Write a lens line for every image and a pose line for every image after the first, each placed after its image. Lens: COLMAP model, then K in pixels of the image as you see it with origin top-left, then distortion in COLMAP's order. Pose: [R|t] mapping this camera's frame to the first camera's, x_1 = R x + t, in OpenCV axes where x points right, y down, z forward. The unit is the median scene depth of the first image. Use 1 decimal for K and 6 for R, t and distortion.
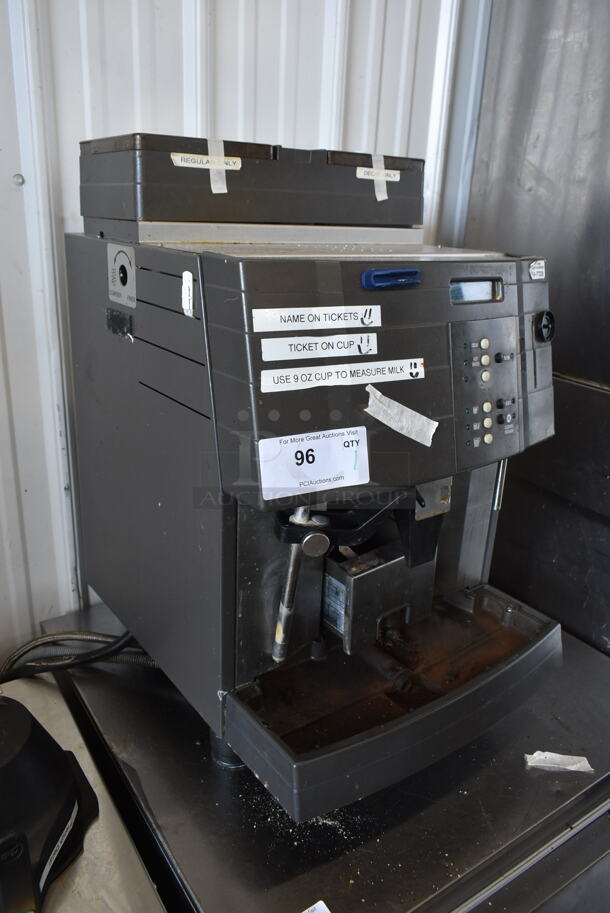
lens RADIAL K [[705.7, 0, 305.0], [0, 705.7, 456.5], [0, 0, 1]] dist [-0.008257, -0.002450]
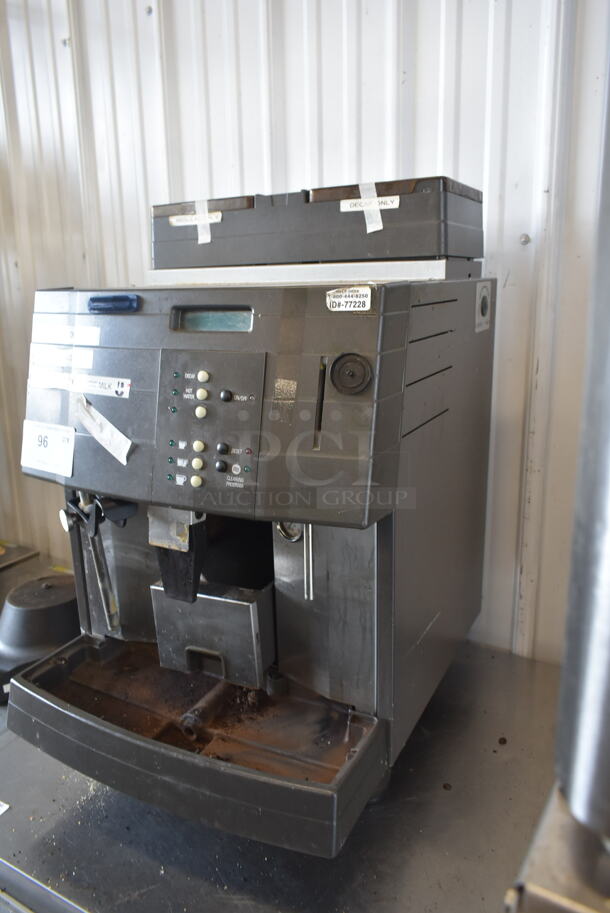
lens RADIAL K [[705.7, 0, 305.0], [0, 705.7, 456.5], [0, 0, 1]] dist [-0.008257, -0.002450]
pose [[0.409342, 0.170756, -0.896260, 1.285262], [-0.265620, 0.962083, 0.061983, -0.170670], [0.872861, 0.212692, 0.439177, 0.828231]]
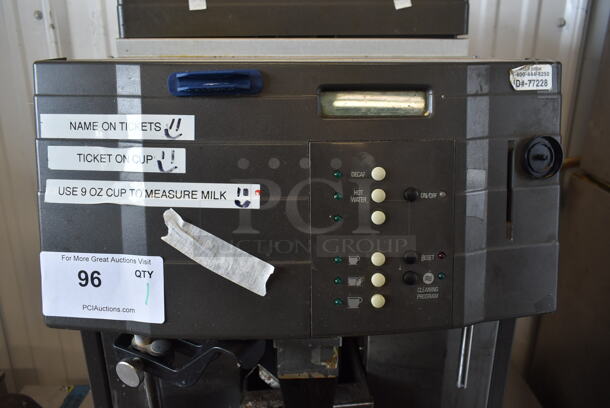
lens RADIAL K [[471.5, 0, 305.0], [0, 471.5, 204.0], [0, 0, 1]] dist [-0.008257, -0.002450]
pose [[0.822303, 0.131340, -0.553685, 0.526565], [-0.154507, 0.987980, 0.004894, -0.133930], [0.547672, 0.081524, 0.832712, 0.618725]]
